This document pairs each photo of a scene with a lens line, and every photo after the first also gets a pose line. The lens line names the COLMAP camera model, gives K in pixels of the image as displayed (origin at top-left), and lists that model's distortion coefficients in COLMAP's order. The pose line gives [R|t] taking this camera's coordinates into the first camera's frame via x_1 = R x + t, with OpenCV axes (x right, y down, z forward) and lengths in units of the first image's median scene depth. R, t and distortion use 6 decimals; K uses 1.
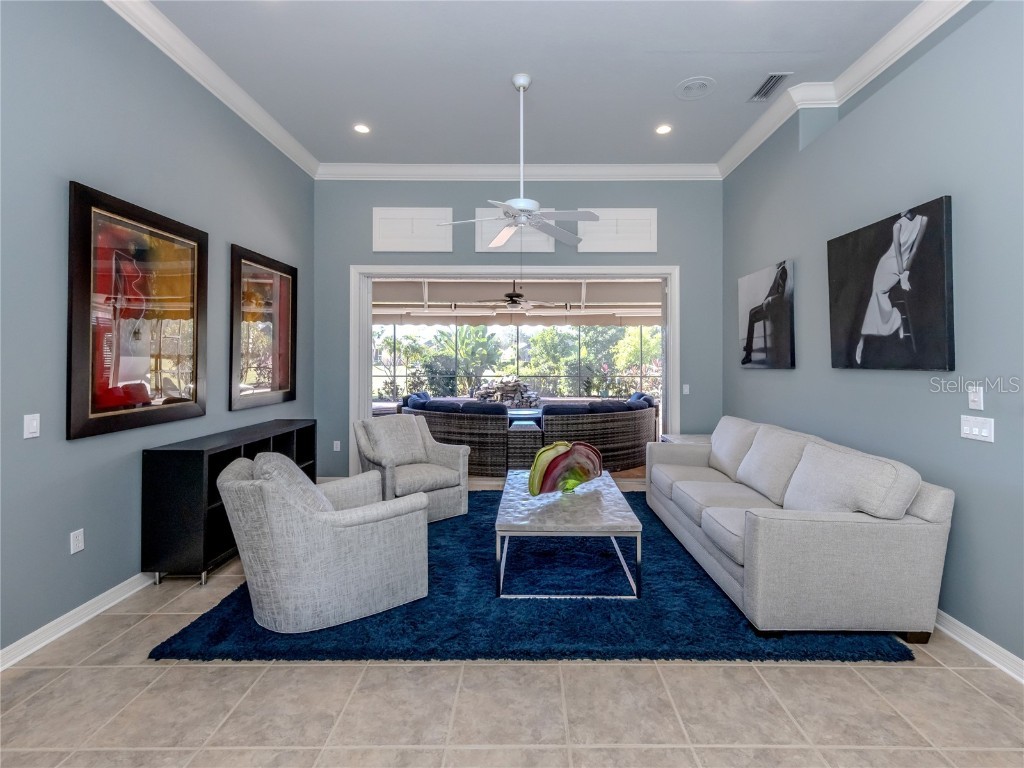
lens RADIAL K [[421.6, 0, 507.2], [0, 421.6, 368.6], [0, 0, 1]] dist [0.007563, -0.000026]
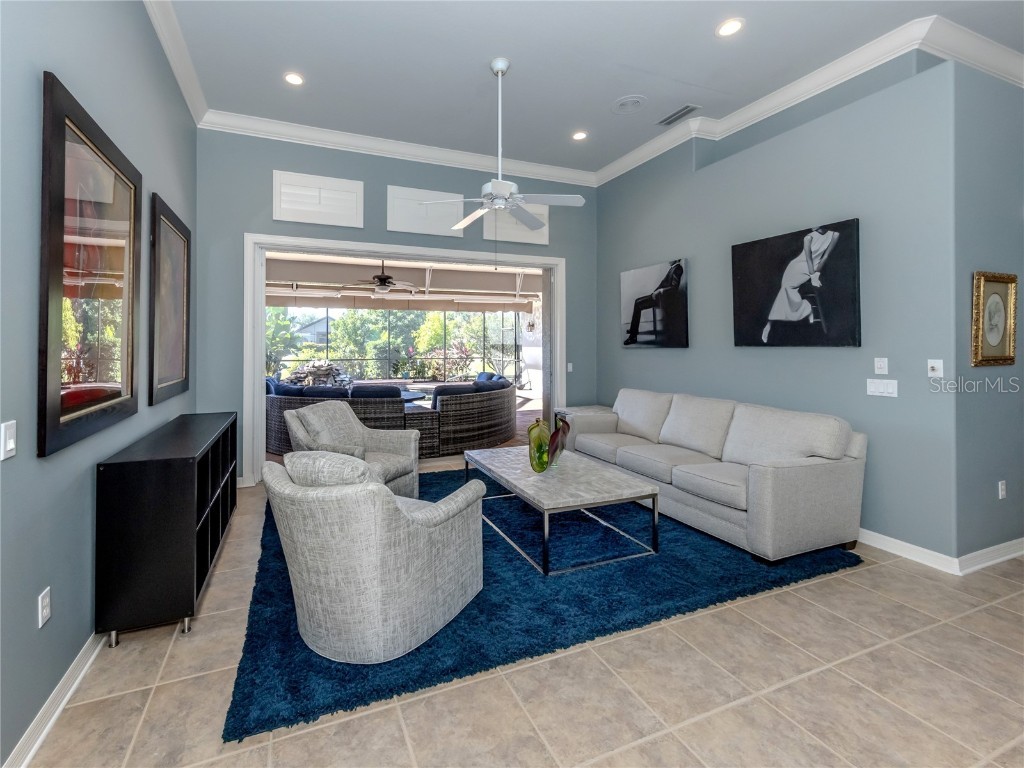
lens RADIAL K [[409.5, 0, 413.0], [0, 409.5, 351.2], [0, 0, 1]] dist [0.009512, -0.000486]
pose [[0.945561, -0.008555, 0.325331, -0.339411], [0.009709, 0.999951, -0.001924, 0.003740], [-0.325299, 0.004978, 0.945598, 0.094855]]
